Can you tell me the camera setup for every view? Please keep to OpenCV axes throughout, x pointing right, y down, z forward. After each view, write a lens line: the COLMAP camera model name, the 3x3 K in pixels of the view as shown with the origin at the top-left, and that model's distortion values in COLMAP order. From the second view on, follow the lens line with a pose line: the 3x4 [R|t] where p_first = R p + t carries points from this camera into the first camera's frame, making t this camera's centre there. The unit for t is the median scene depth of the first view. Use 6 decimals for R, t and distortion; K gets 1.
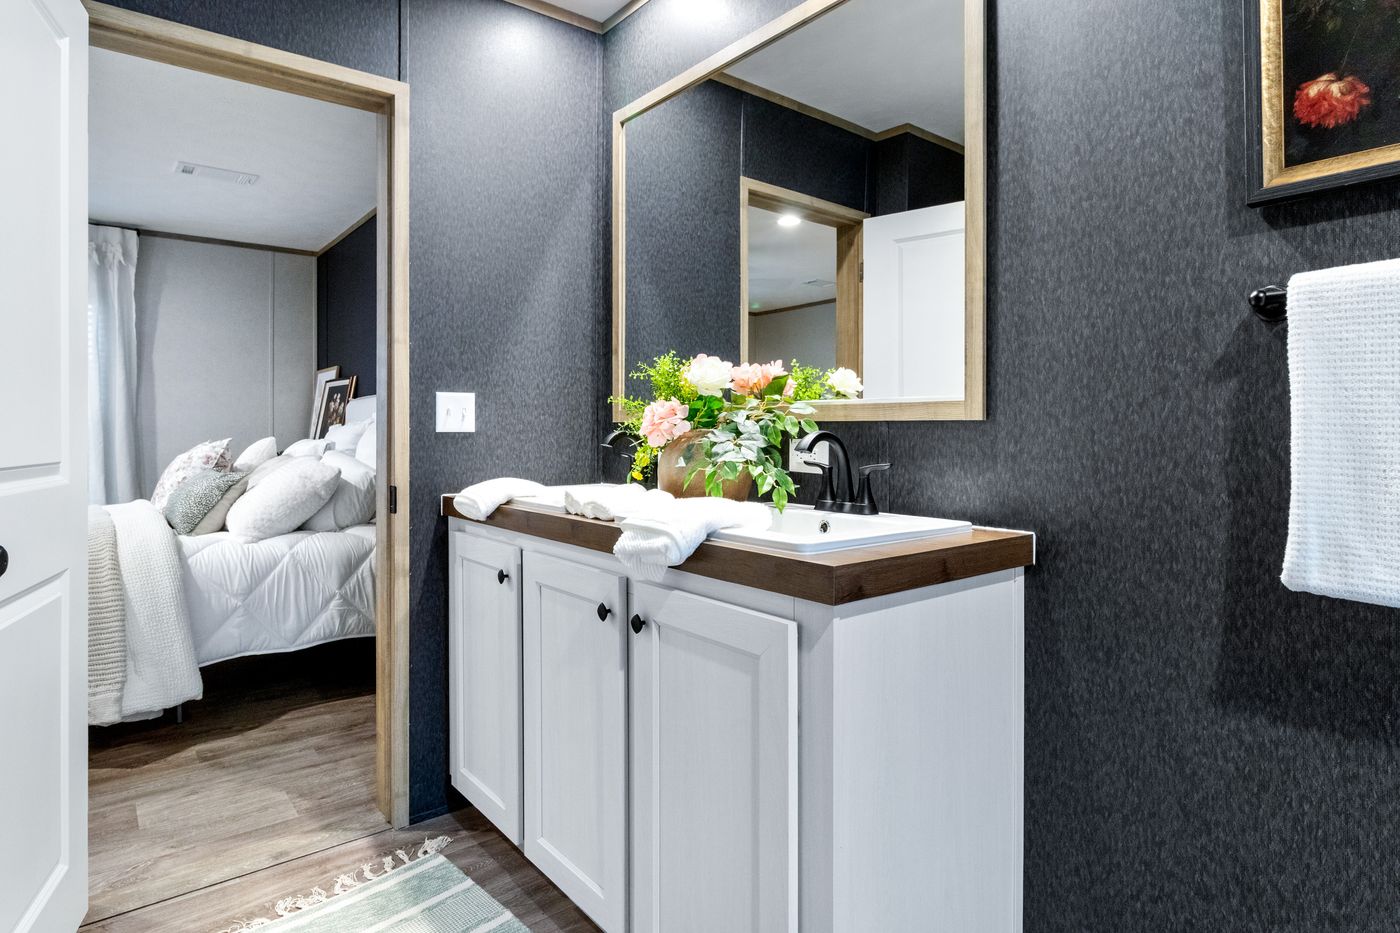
lens RADIAL K [[822.2, 0, 709.7], [0, 822.2, 435.1], [0, 0, 1]] dist [0.004708, 0.001282]
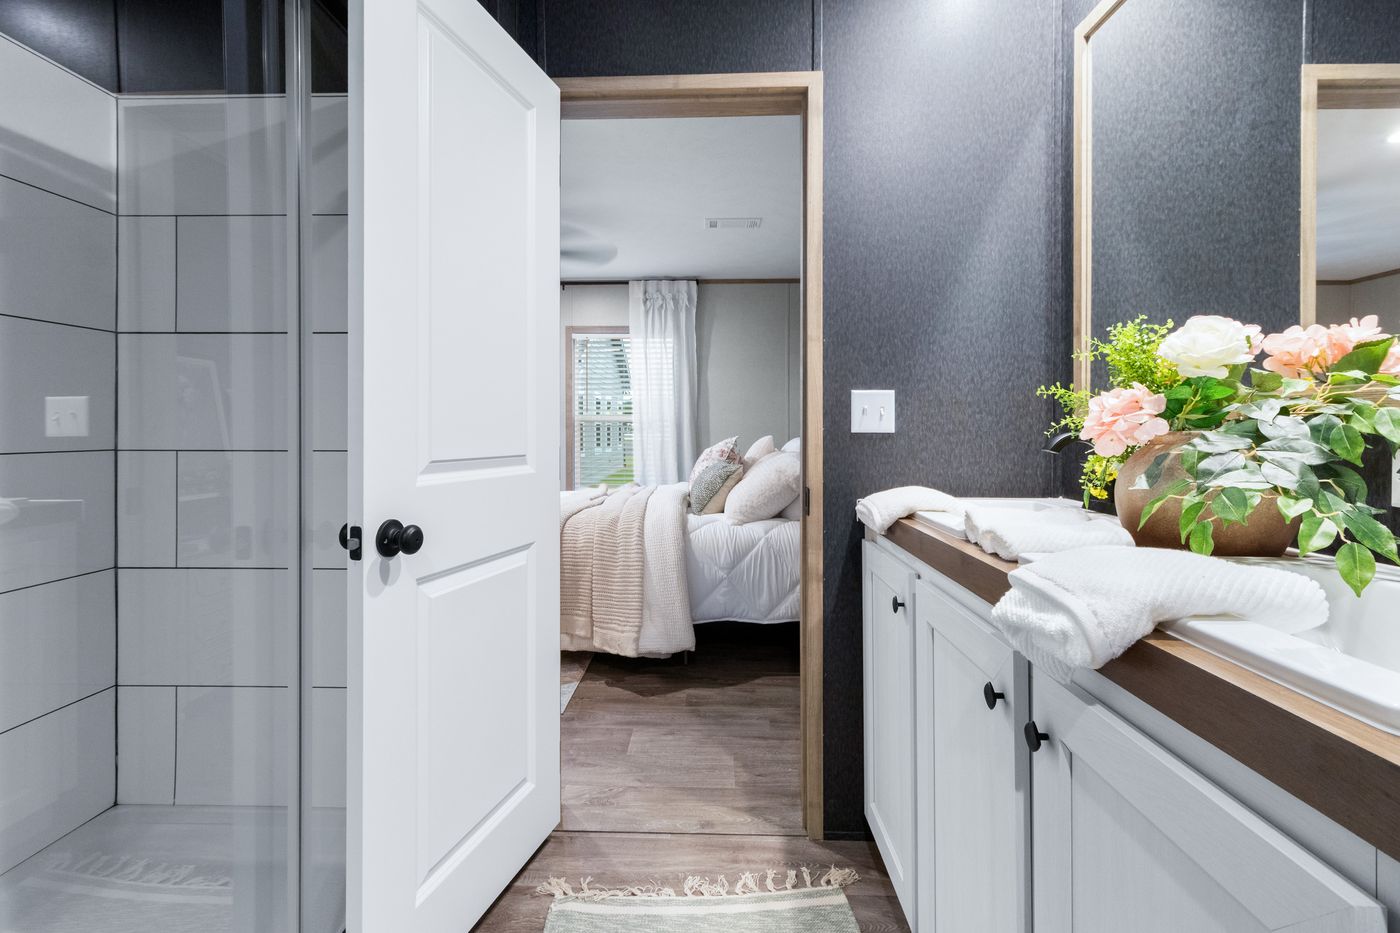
lens RADIAL K [[692.7, 0, 662.8], [0, 692.7, 428.3], [0, 0, 1]] dist [0.005348, 0.000170]
pose [[0.745023, 0.002563, -0.667034, 0.034187], [-0.008378, 0.999950, -0.005516, -0.002173], [0.666986, 0.009698, 0.745007, 0.246558]]
